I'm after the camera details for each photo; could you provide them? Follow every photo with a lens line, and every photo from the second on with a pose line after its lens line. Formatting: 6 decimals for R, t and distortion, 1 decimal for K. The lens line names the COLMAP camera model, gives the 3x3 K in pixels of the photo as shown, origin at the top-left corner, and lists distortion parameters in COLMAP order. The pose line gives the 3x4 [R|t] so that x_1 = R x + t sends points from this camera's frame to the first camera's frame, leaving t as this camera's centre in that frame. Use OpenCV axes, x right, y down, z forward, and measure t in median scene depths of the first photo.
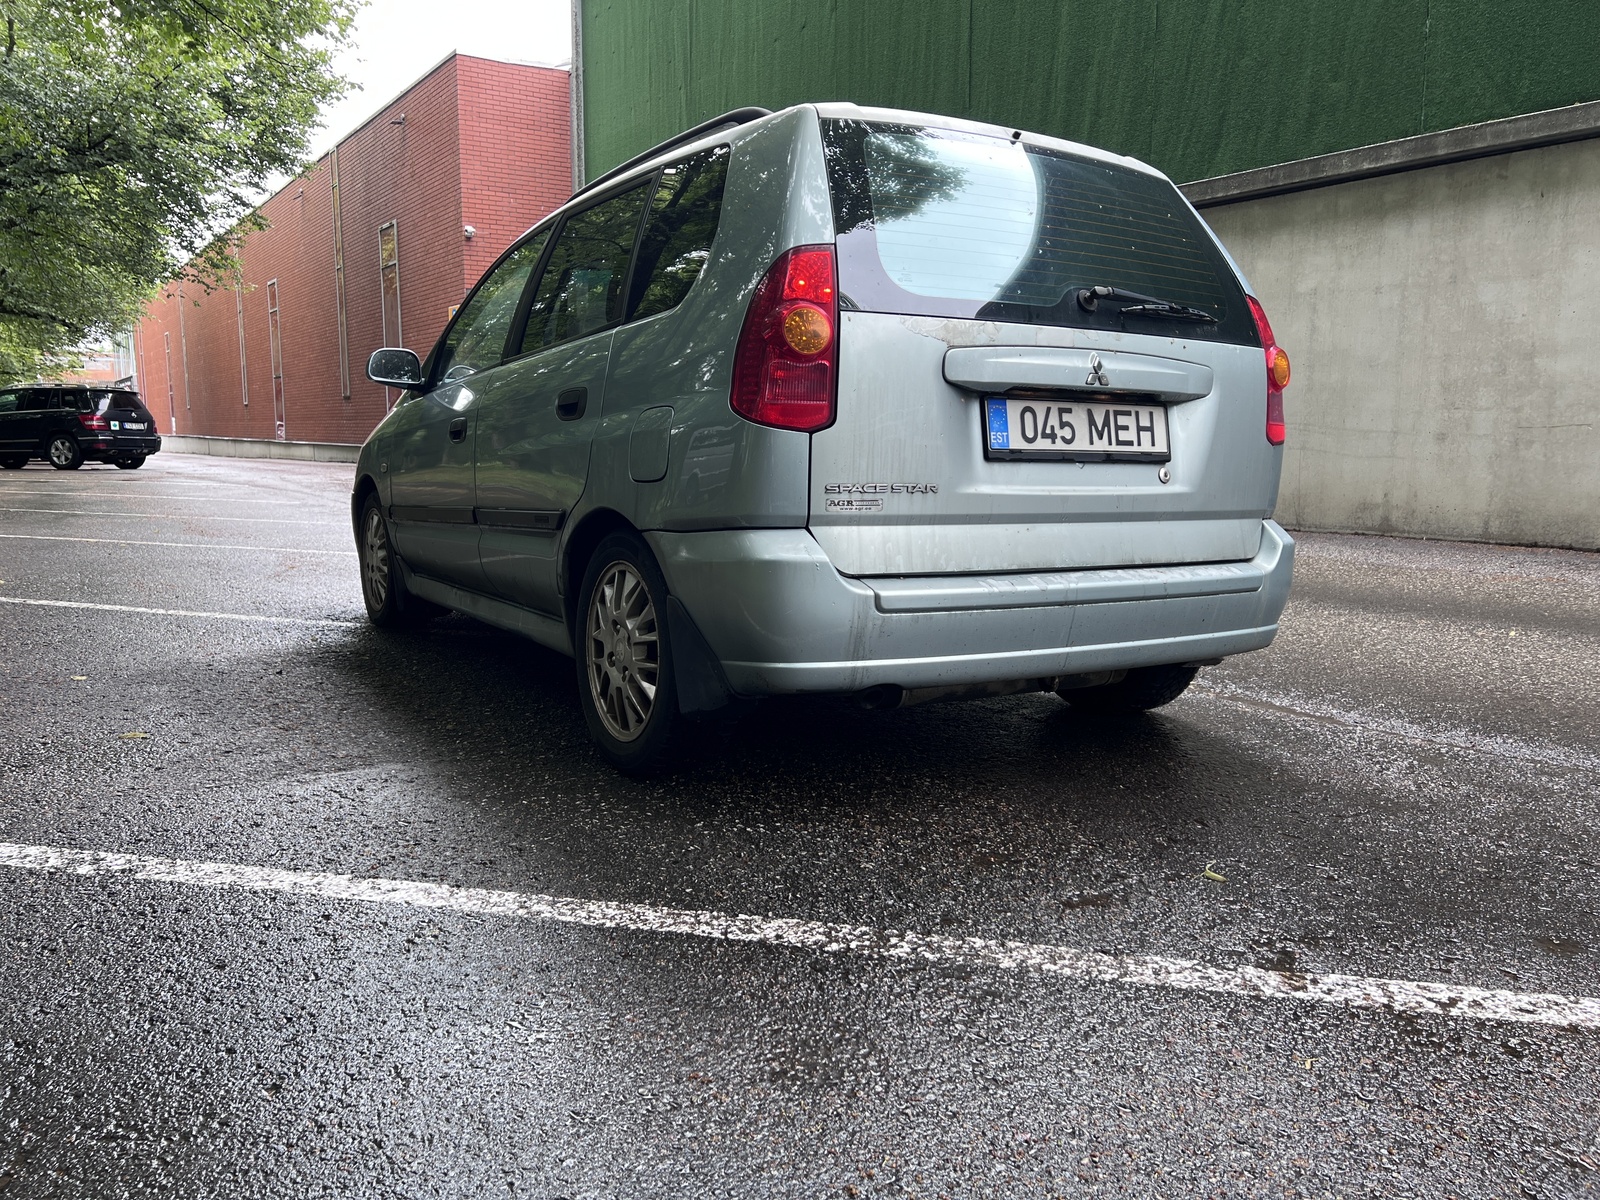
lens RADIAL K [[1182.8, 0, 799.2], [0, 1182.8, 600.2], [0, 0, 1]] dist [0.007647, -0.002412]
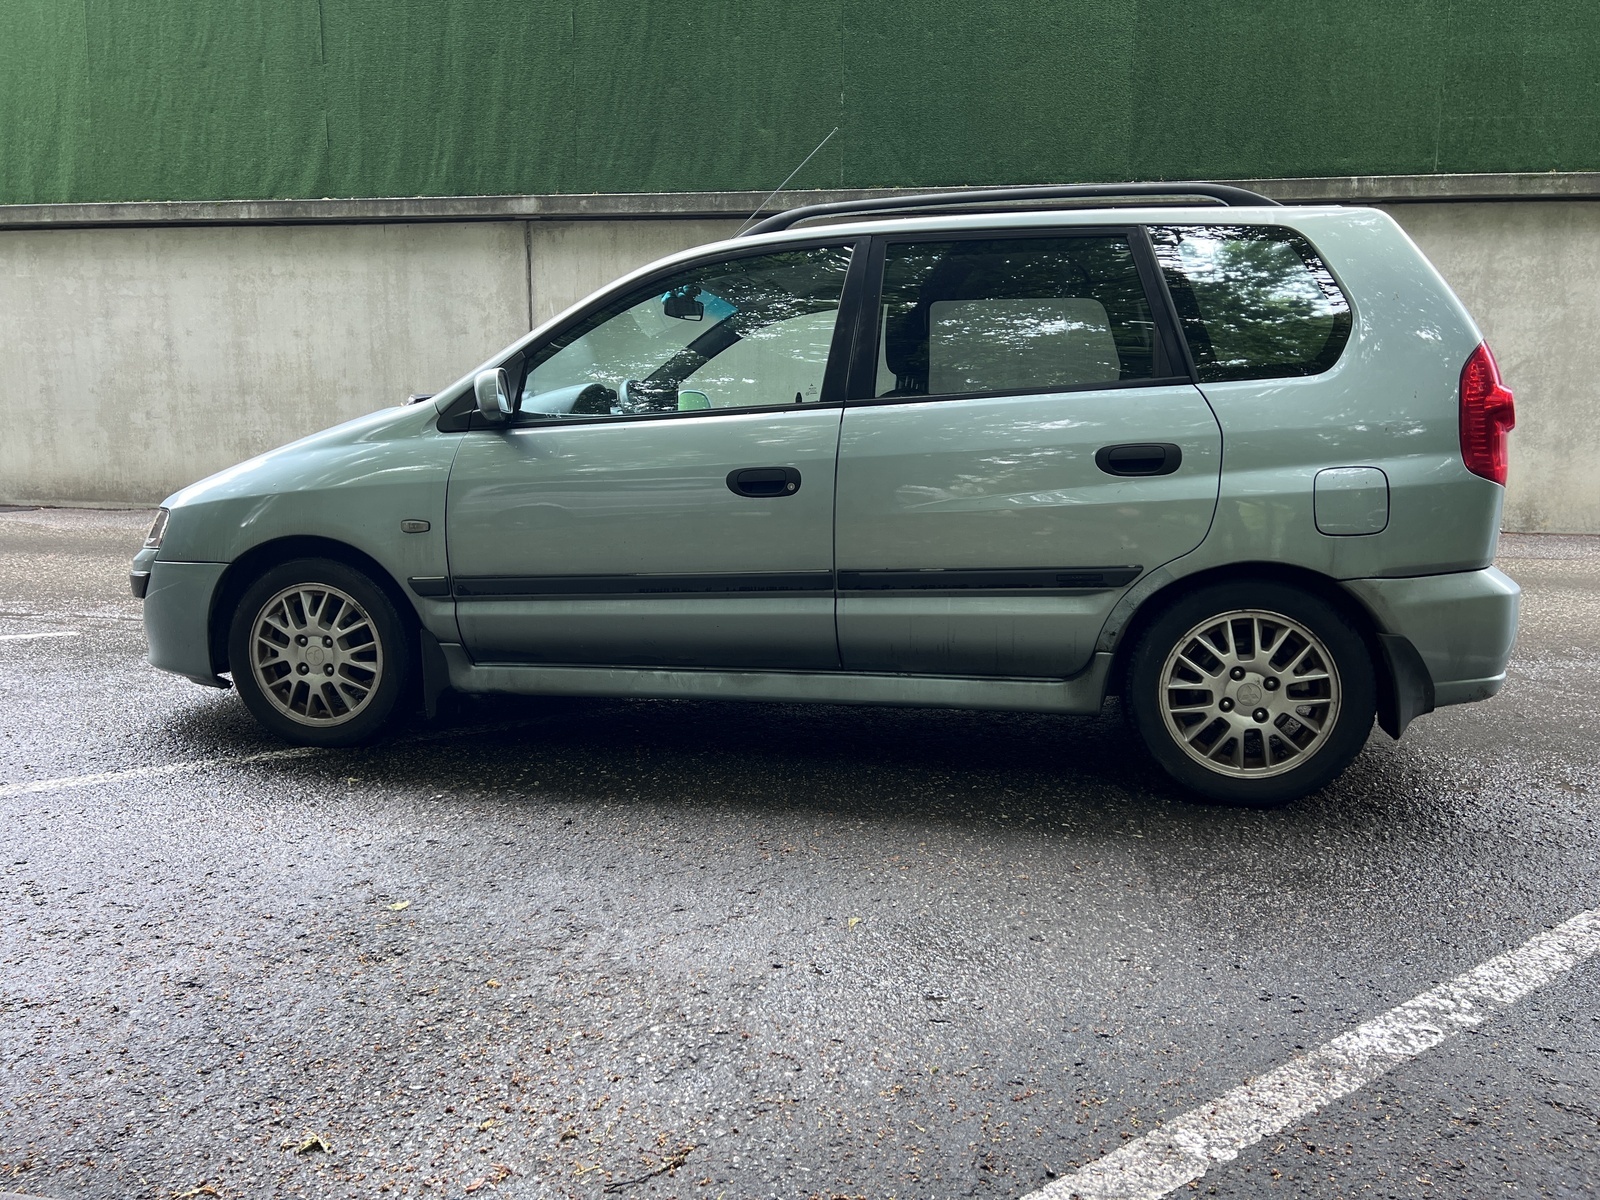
lens RADIAL K [[1182.8, 0, 799.3], [0, 1182.8, 591.6], [0, 0, 1]] dist [0.007647, -0.002412]
pose [[0.686421, -0.107126, 0.719271, -0.387847], [0.095366, 0.993809, 0.057004, -0.048517], [-0.720924, 0.029465, 0.692387, 0.181019]]
